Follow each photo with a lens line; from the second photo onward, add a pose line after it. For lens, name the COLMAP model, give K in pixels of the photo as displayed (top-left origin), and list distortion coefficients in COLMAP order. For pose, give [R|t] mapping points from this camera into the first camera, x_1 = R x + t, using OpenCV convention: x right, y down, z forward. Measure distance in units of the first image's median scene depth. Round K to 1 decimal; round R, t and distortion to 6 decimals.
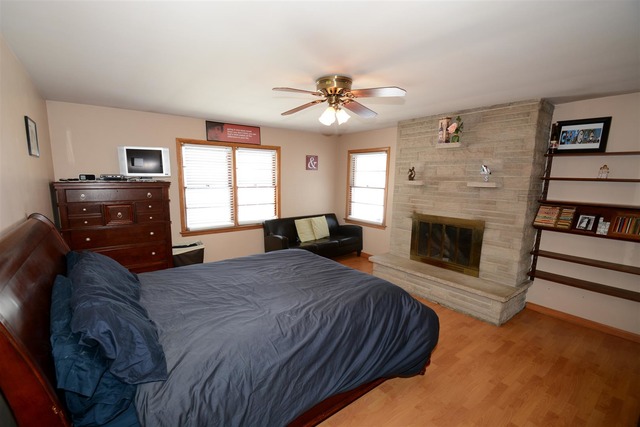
lens RADIAL K [[287.8, 0, 309.6], [0, 287.8, 222.9], [0, 0, 1]] dist [0.001975, -0.015889]
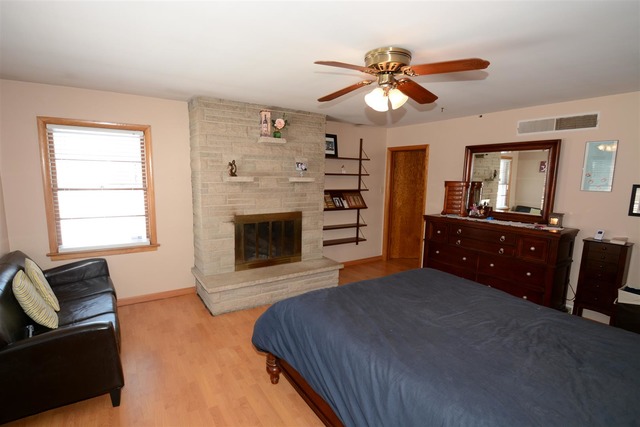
lens RADIAL K [[310.9, 0, 305.3], [0, 310.9, 223.1], [0, 0, 1]] dist [-0.021830, -0.001013]
pose [[0.069396, -0.159188, 0.984806, -0.578837], [0.146647, 0.978090, 0.147768, -0.131686], [-0.986752, 0.134164, 0.091220, 0.819461]]
